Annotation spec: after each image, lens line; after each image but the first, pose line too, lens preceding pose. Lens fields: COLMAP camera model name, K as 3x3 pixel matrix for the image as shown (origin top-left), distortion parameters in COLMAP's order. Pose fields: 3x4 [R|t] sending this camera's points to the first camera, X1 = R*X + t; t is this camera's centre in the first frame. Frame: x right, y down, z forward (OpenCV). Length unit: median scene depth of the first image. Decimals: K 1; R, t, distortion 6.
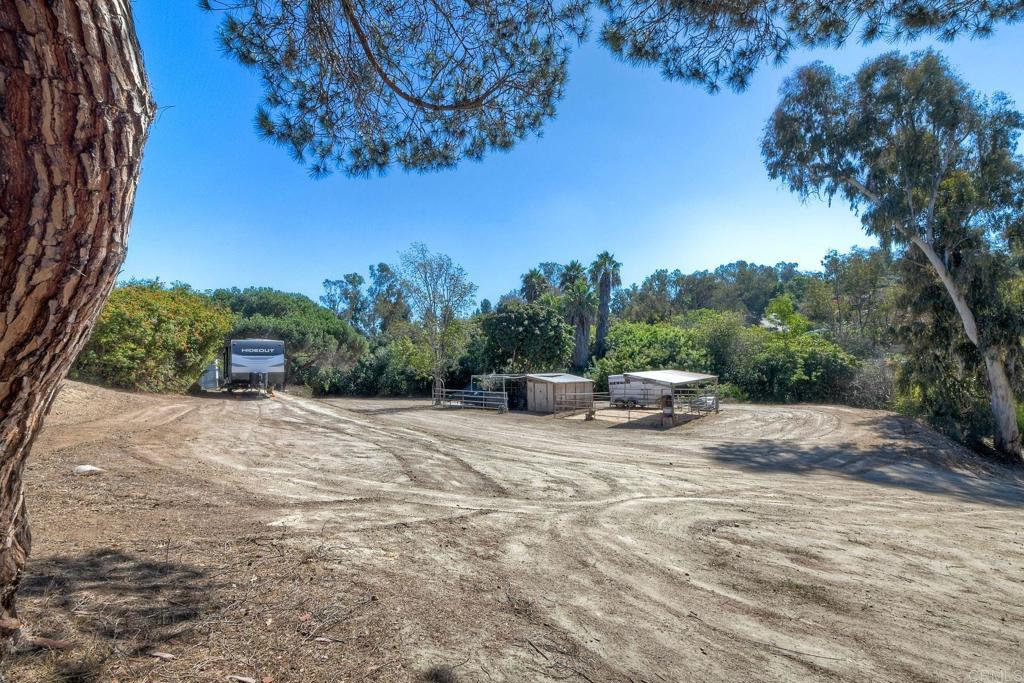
lens RADIAL K [[453.7, 0, 512.0], [0, 453.7, 341.5], [0, 0, 1]] dist [-0.001684, 0.001065]
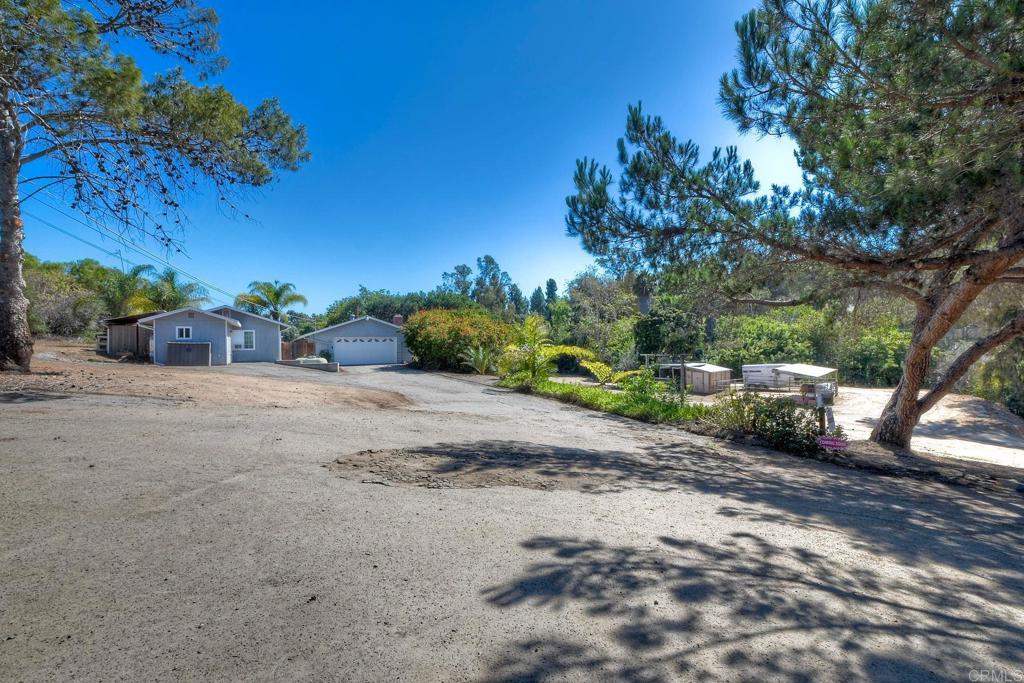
lens RADIAL K [[453.7, 0, 512.0], [0, 453.7, 341.5], [0, 0, 1]] dist [-0.001684, 0.001065]
pose [[0.997336, 0.002349, -0.072904, -0.308637], [0.002454, 0.997835, 0.065726, -0.071237], [0.072901, -0.065729, 0.995171, -0.304871]]
